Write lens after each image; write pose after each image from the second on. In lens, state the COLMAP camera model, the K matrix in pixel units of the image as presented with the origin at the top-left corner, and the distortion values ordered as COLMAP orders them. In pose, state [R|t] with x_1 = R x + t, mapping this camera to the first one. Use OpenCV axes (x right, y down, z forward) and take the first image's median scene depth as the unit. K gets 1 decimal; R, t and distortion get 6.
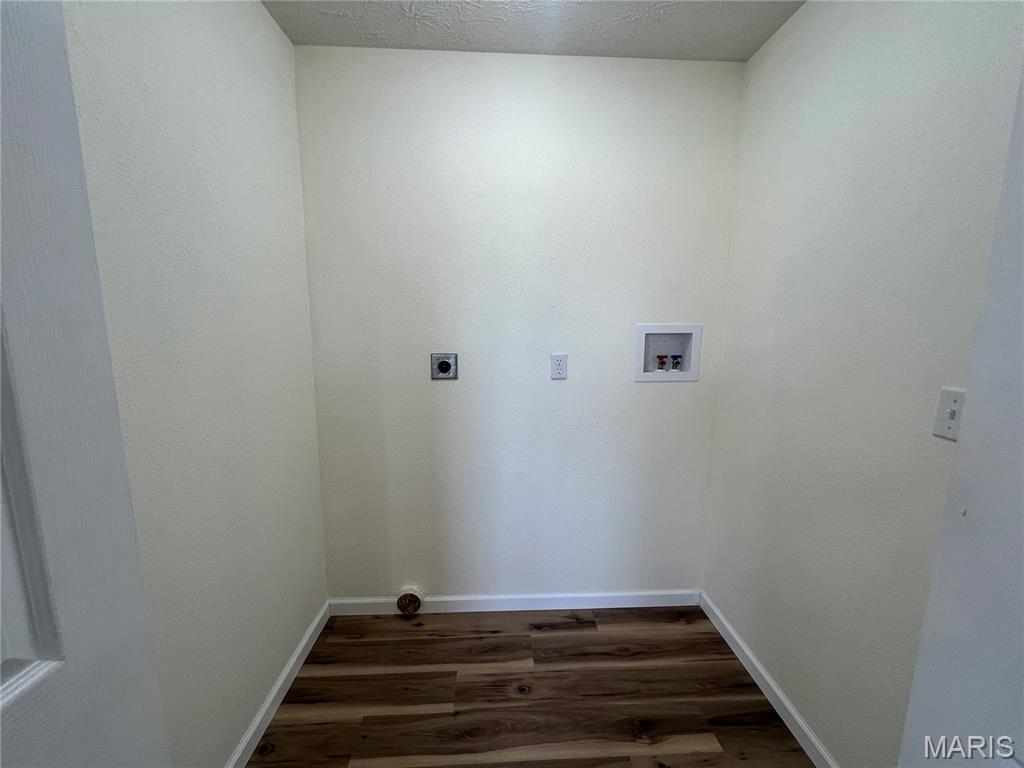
lens RADIAL K [[411.1, 0, 512.0], [0, 411.1, 384.0], [0, 0, 1]] dist [-0.002253, 0.000017]
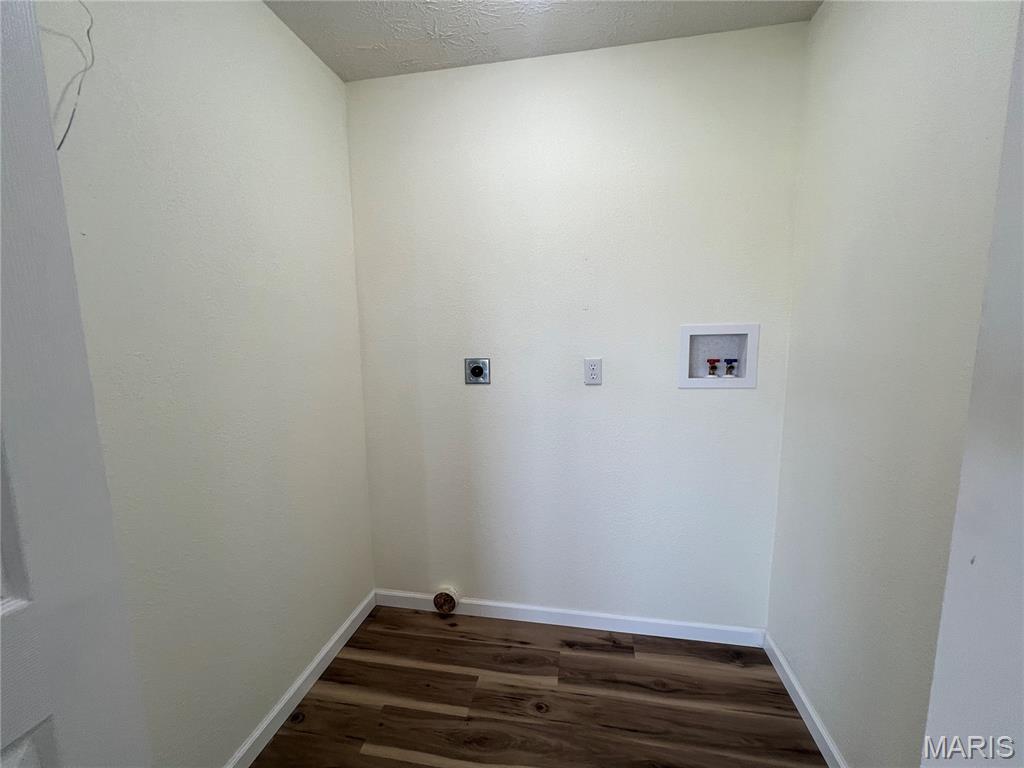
lens RADIAL K [[411.1, 0, 512.0], [0, 411.1, 384.0], [0, 0, 1]] dist [-0.002253, 0.000017]
pose [[0.973921, 0.007512, -0.226764, 0.151566], [-0.012300, 0.999730, -0.019710, 0.007977], [0.226555, 0.021985, 0.973750, 0.030318]]
